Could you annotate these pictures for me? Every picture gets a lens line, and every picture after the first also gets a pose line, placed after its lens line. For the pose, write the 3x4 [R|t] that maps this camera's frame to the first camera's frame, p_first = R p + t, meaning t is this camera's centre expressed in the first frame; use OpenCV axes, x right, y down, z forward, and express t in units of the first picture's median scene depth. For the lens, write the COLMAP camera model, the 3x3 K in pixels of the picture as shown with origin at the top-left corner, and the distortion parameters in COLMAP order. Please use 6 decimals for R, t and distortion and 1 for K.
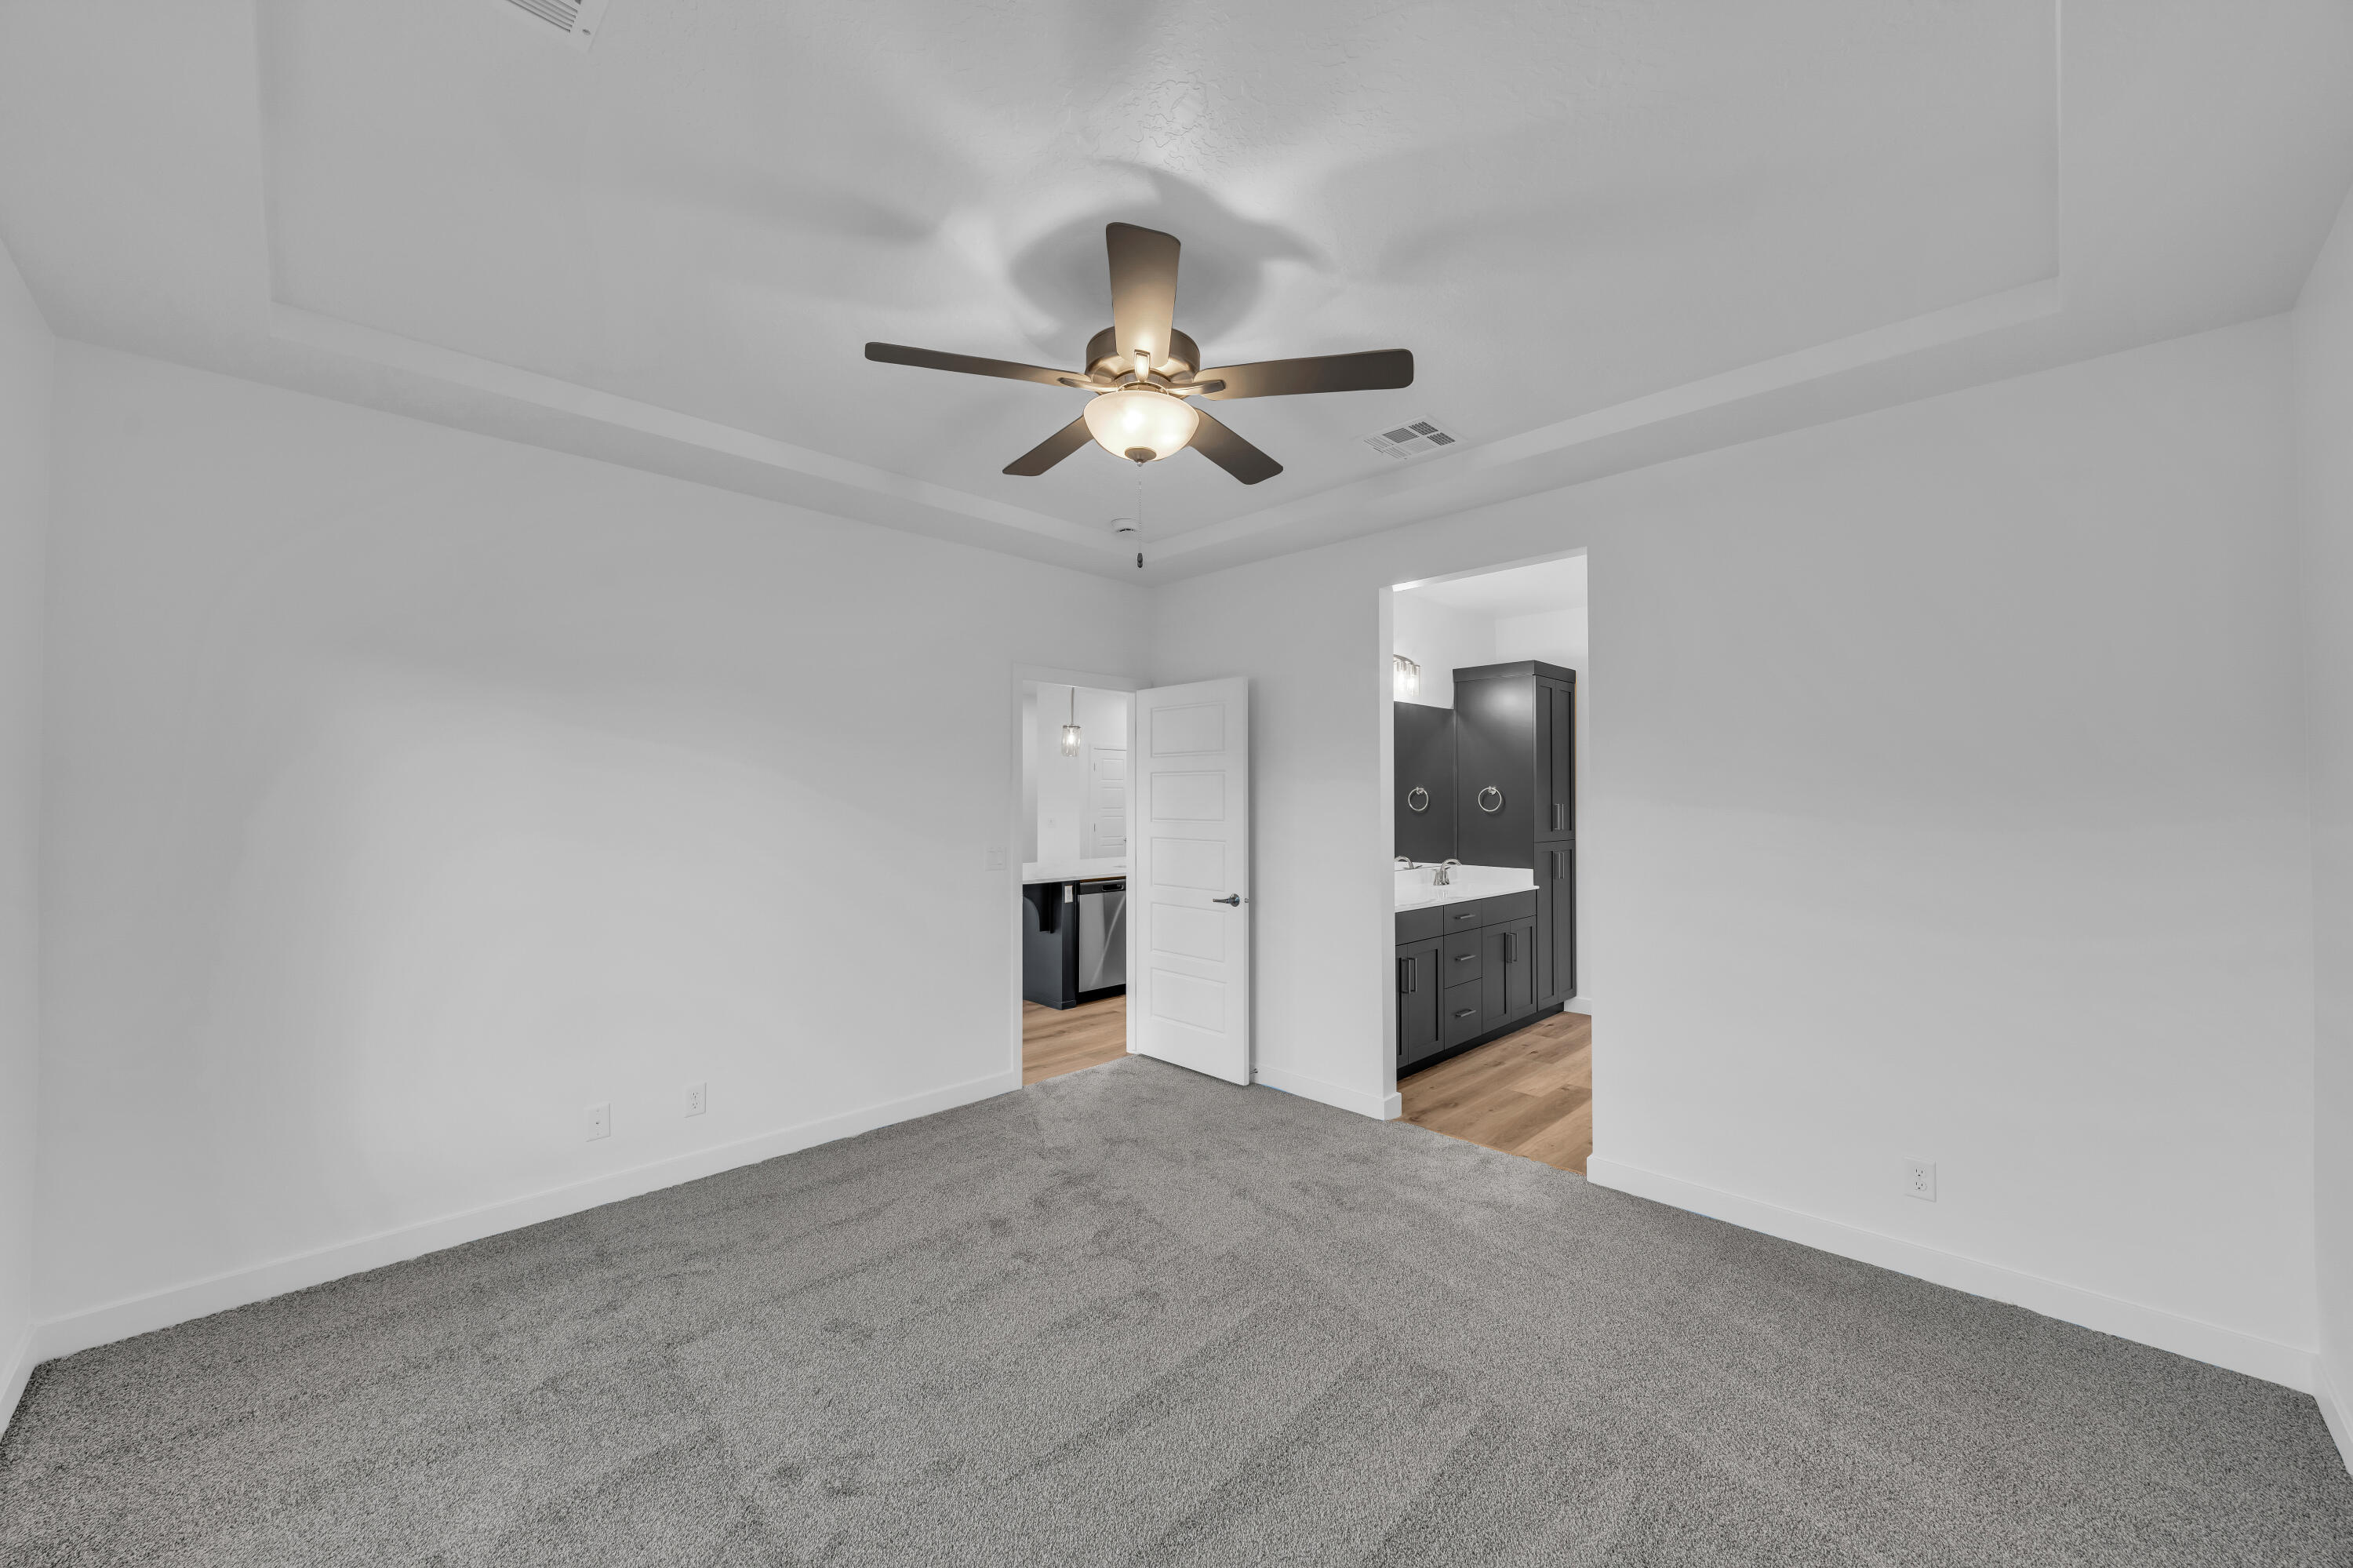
lens RADIAL K [[997.3, 0, 1176.5], [0, 997.3, 784.0], [0, 0, 1]] dist [0.000103, 0.000111]
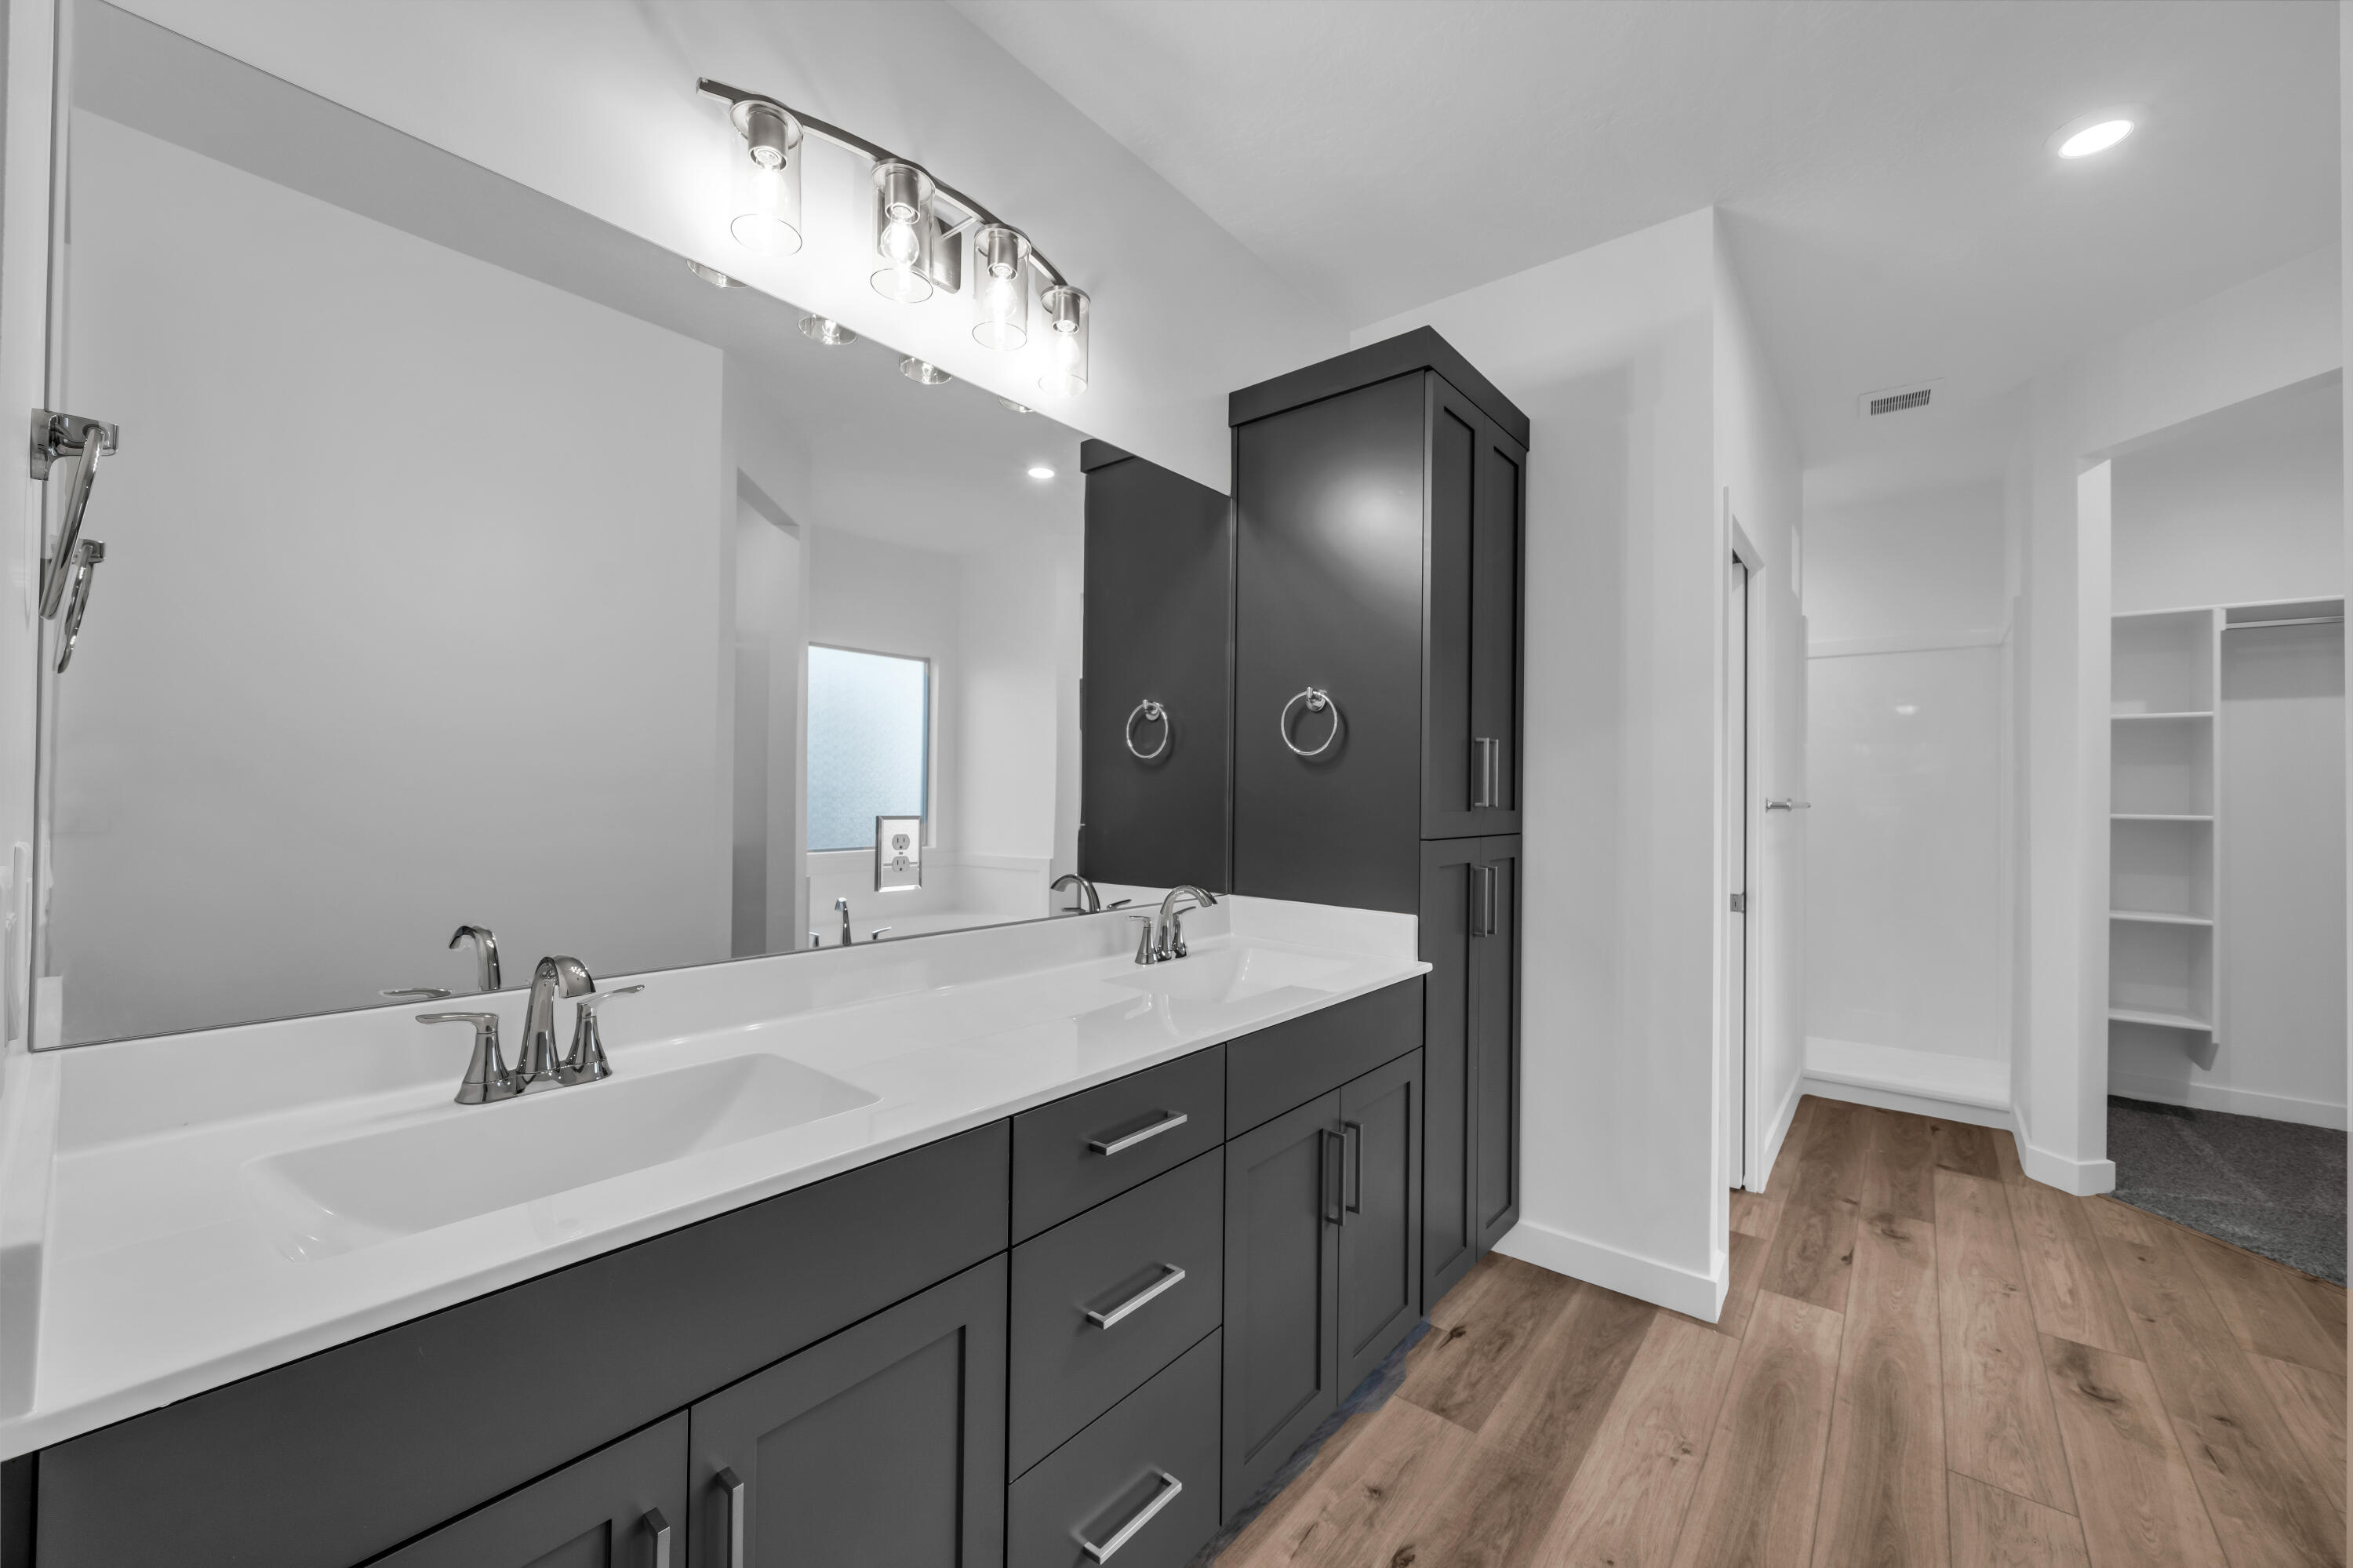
lens RADIAL K [[997.3, 0, 1176.5], [0, 997.3, 784.0], [0, 0, 1]] dist [0.000103, 0.000111]
pose [[0.995537, 0.019549, 0.092325, 0.224855], [-0.019037, 0.999798, -0.006423, 0.041362], [-0.092432, 0.004636, 0.995708, 0.617189]]
